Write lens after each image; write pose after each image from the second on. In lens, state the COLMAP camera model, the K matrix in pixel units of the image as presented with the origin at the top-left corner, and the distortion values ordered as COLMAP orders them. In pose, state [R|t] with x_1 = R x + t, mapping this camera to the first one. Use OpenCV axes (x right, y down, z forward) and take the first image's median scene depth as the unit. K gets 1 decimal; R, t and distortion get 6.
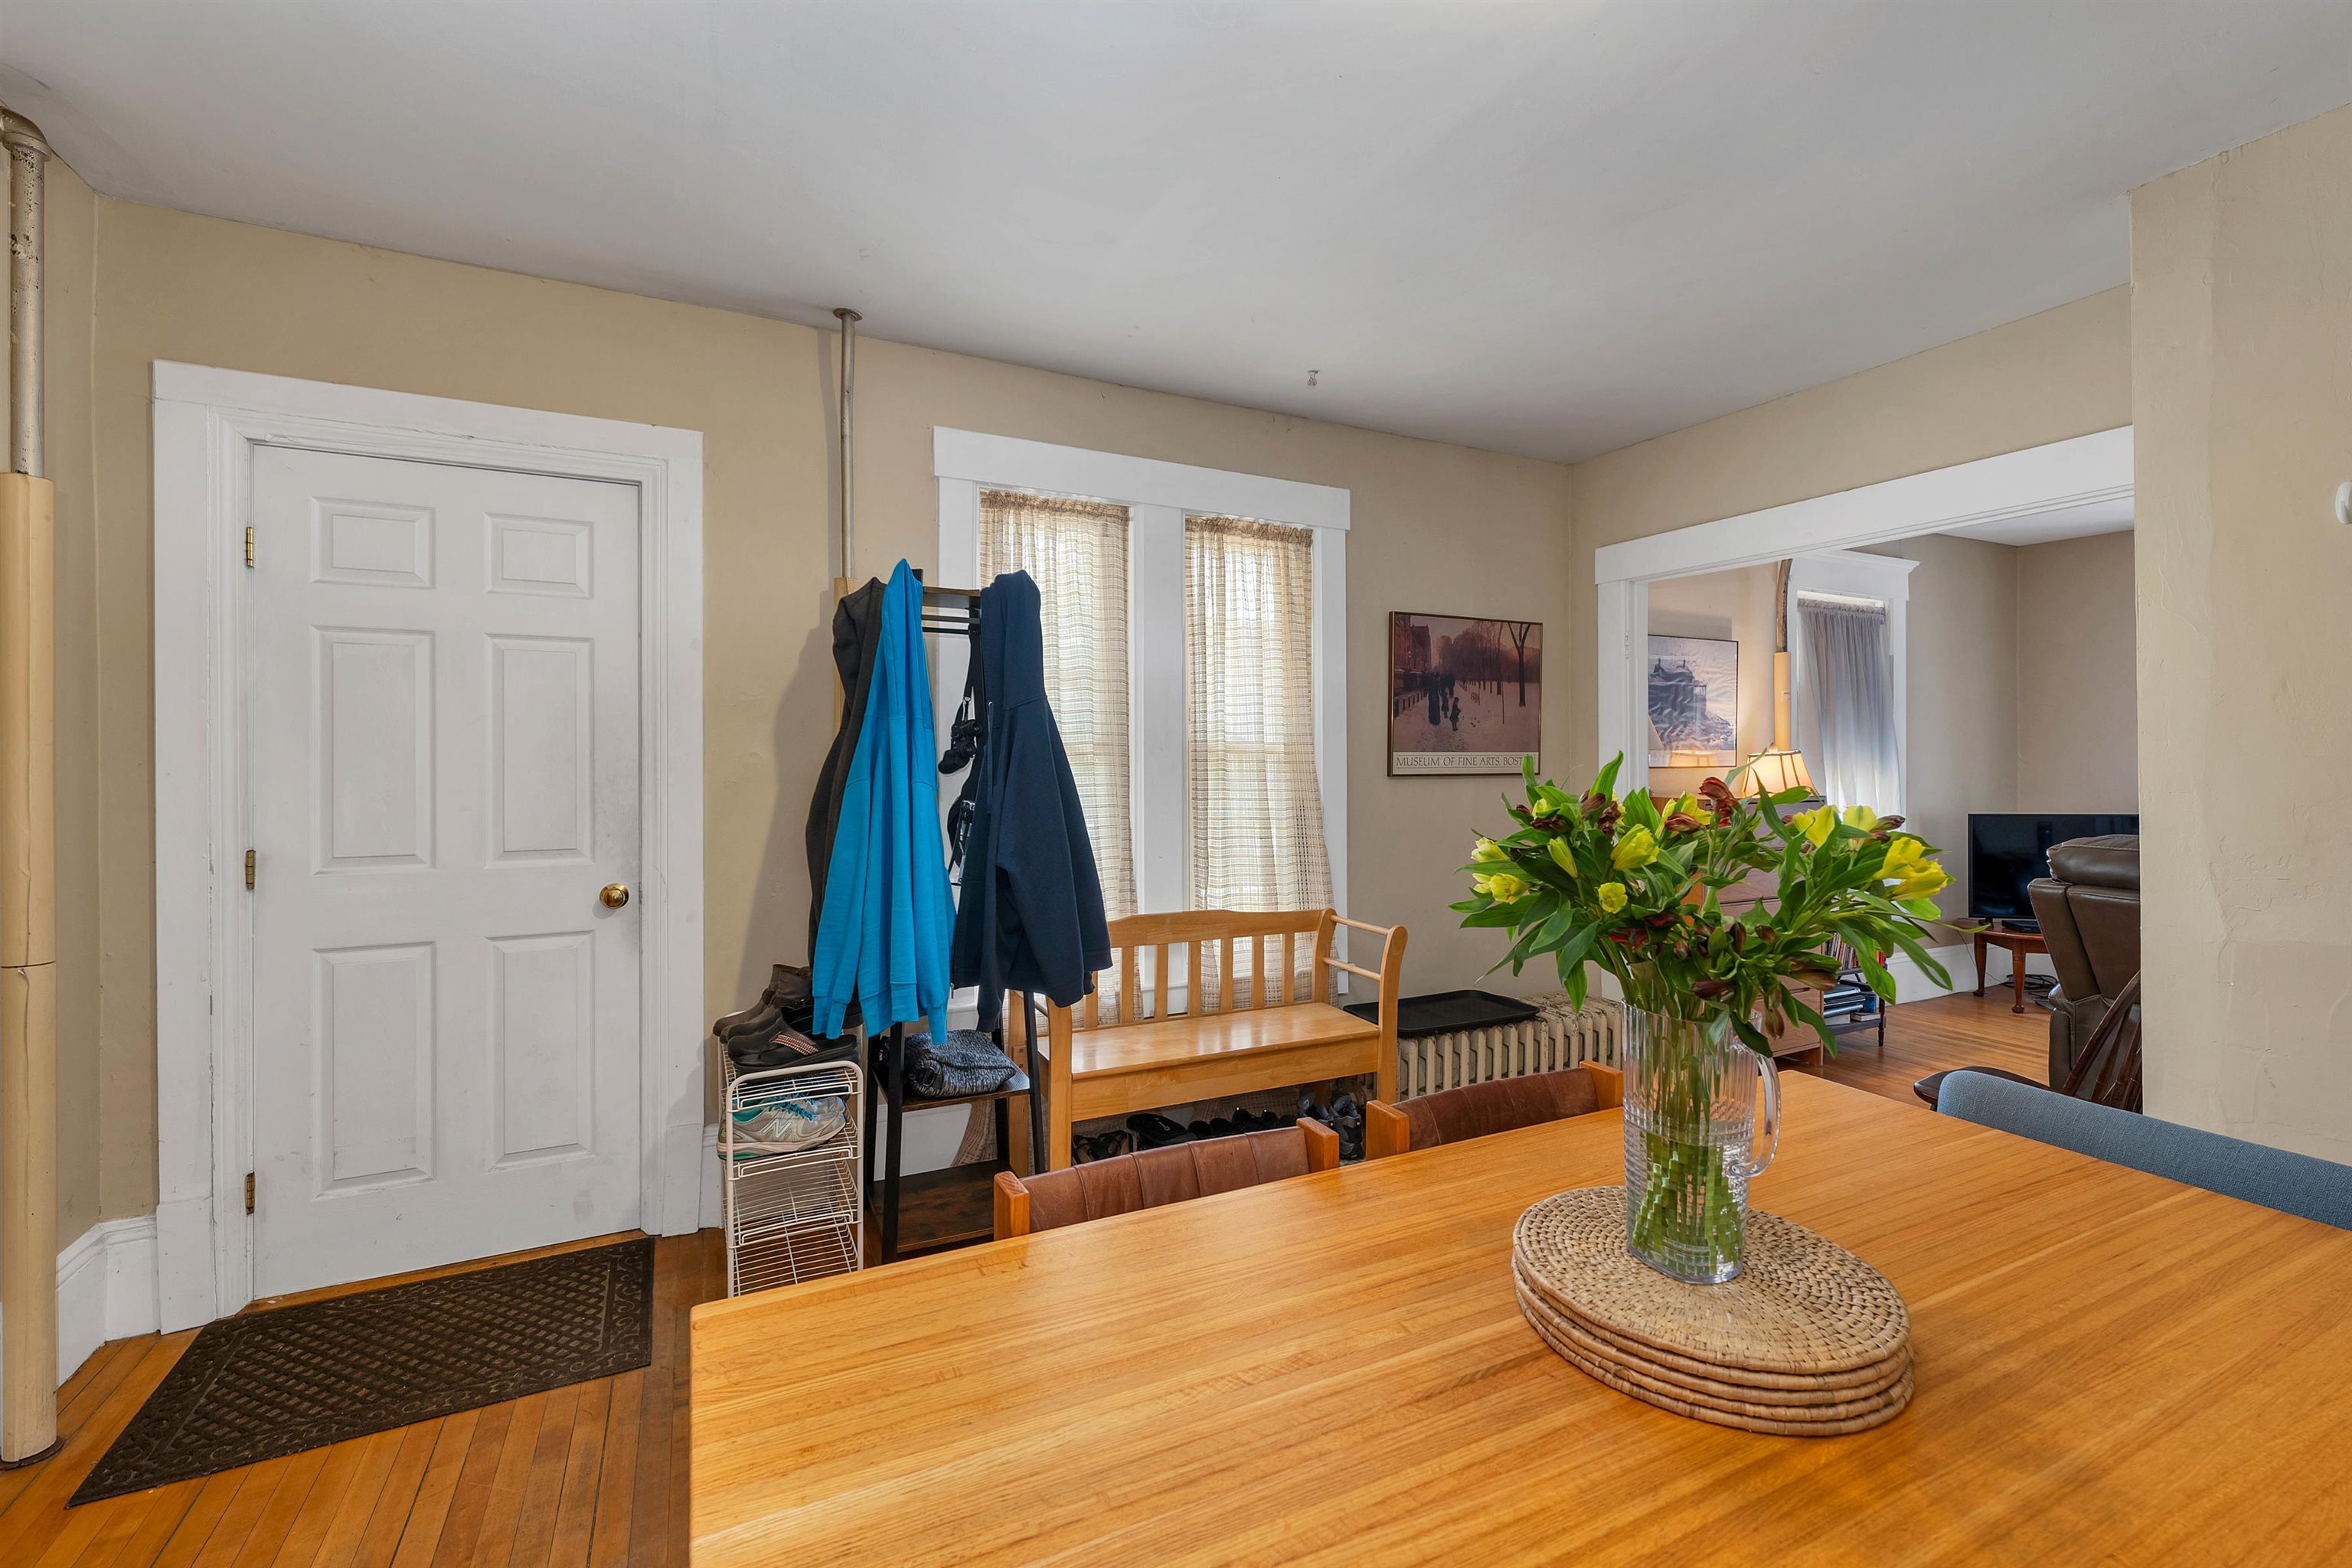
lens RADIAL K [[993.8, 0, 1171.5], [0, 993.8, 770.3], [0, 0, 1]] dist [0.002634, -0.000308]
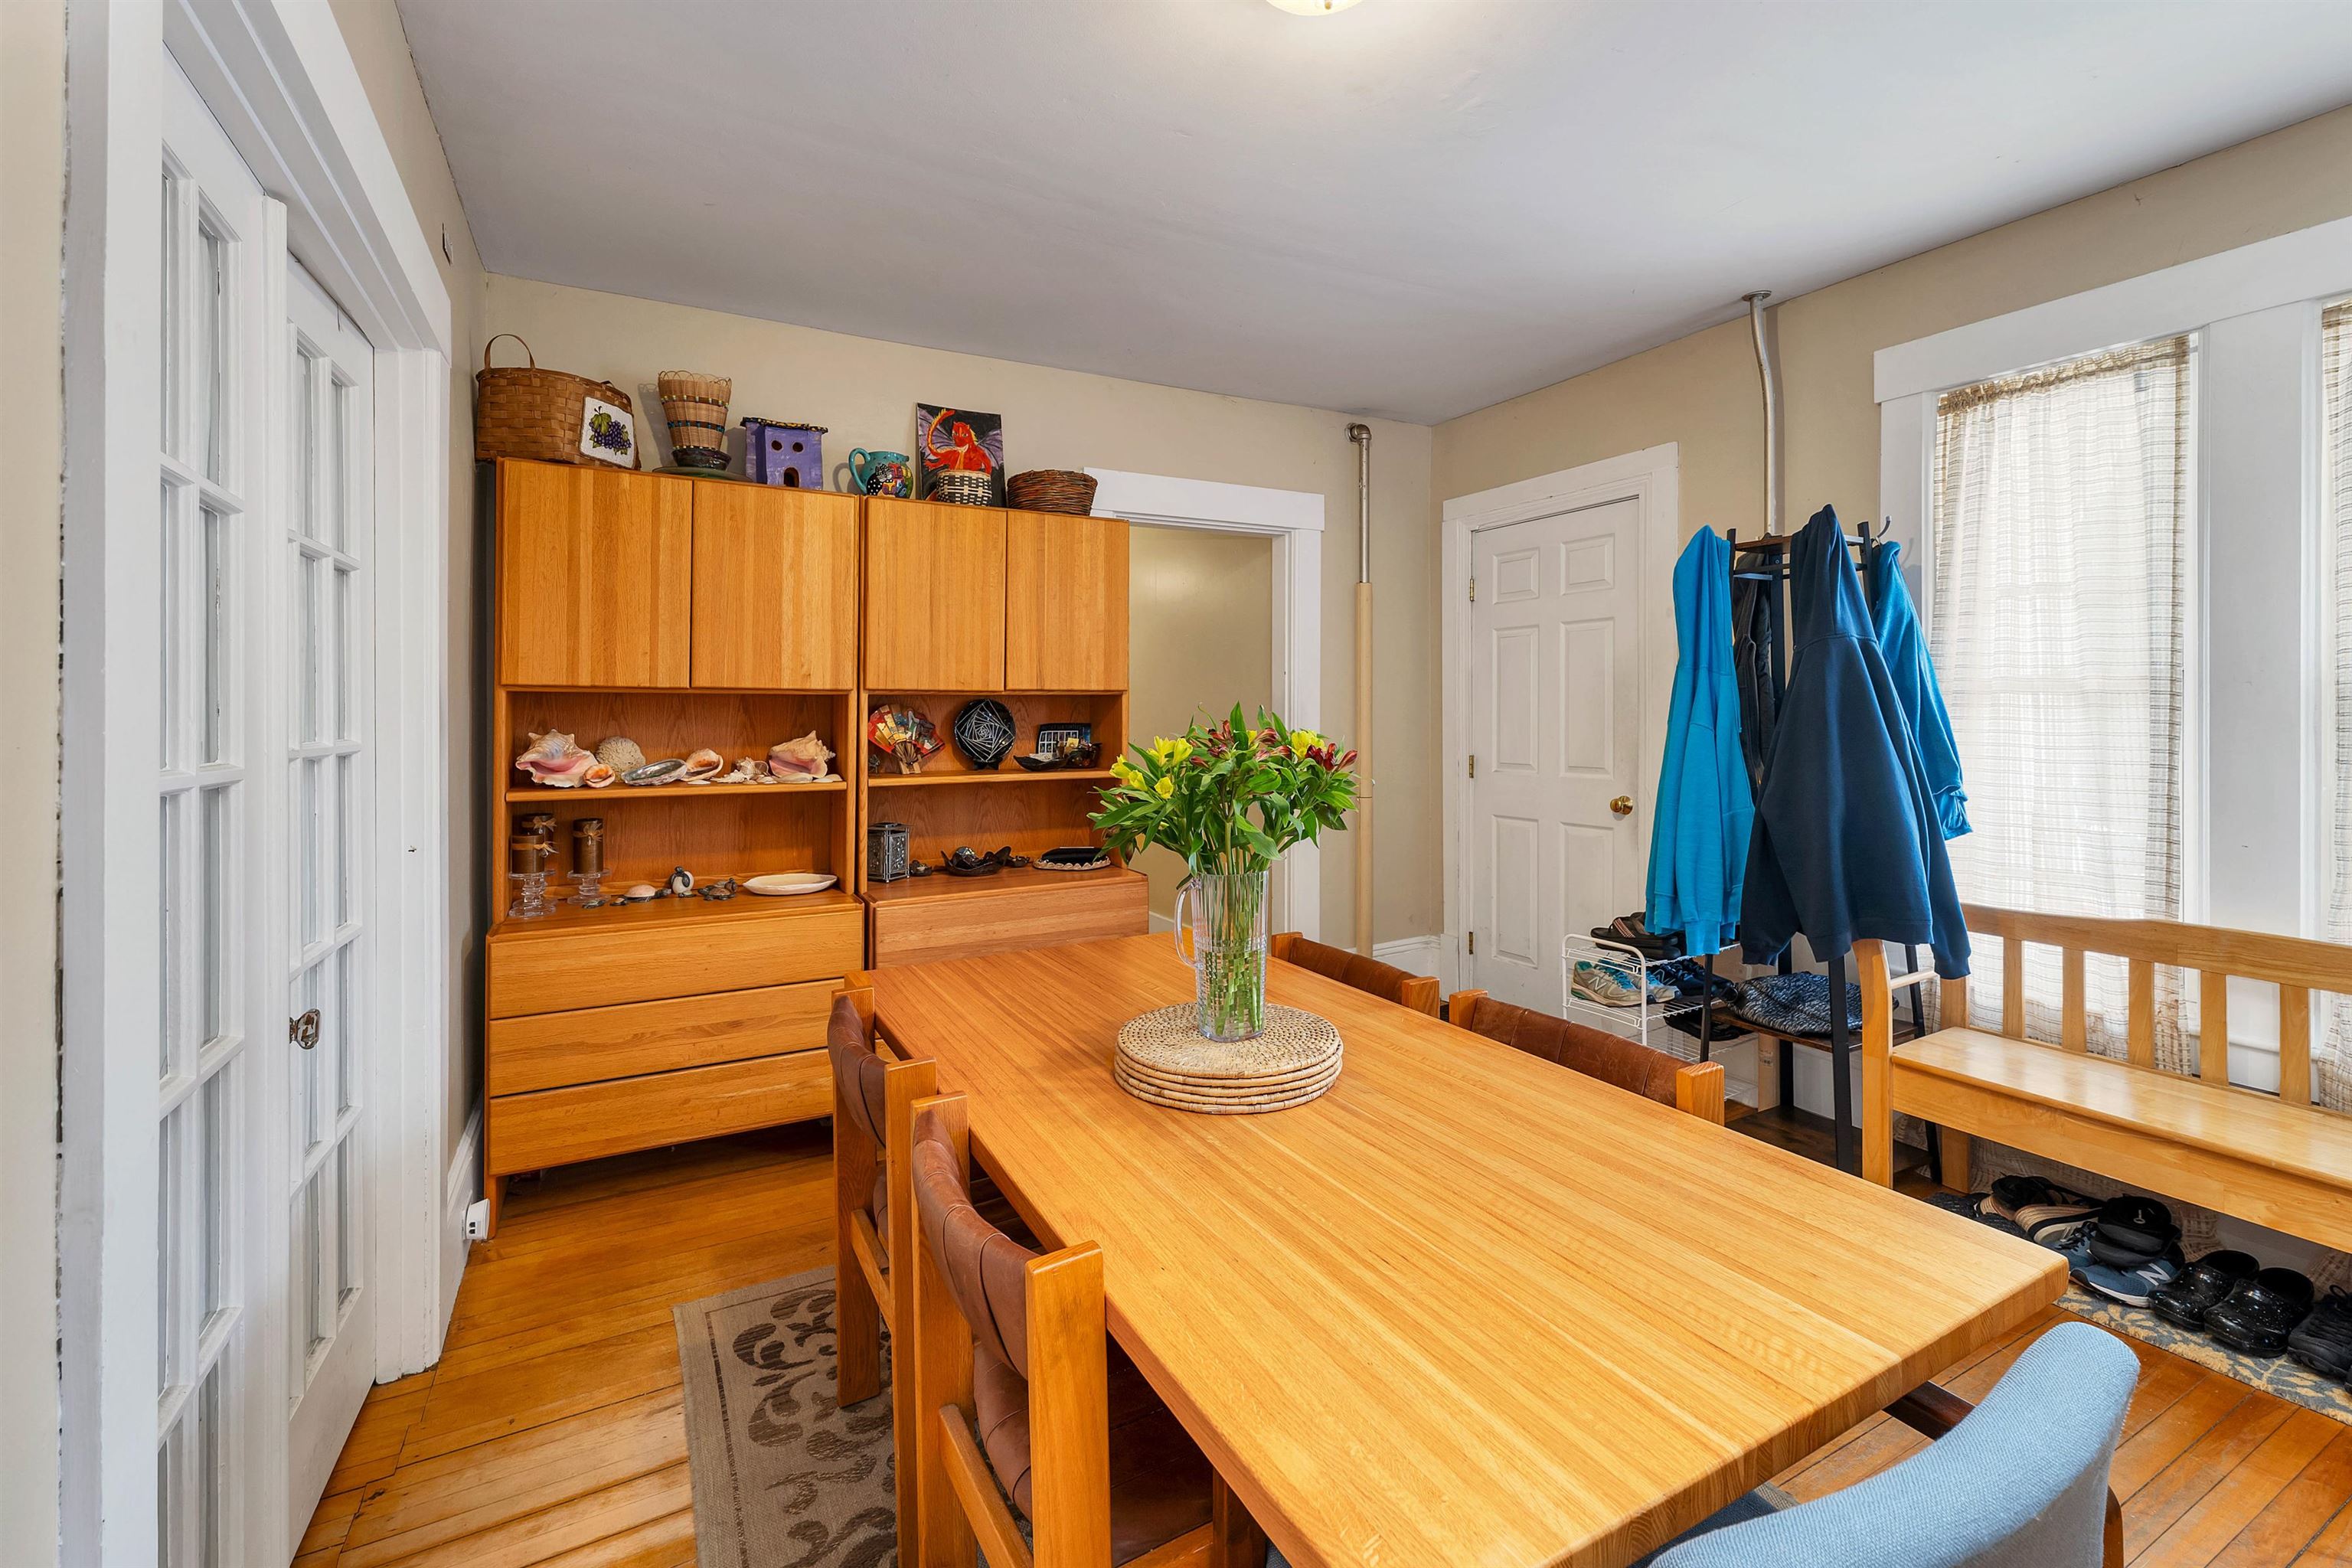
lens RADIAL K [[993.8, 0, 1153.5], [0, 993.8, 722.5], [0, 0, 1]] dist [0.002634, -0.000308]
pose [[0.032889, 0.013701, -0.999365, 0.780314], [0.000366, 0.999906, 0.013720, -0.005242], [0.999459, -0.000817, 0.032880, 0.315310]]
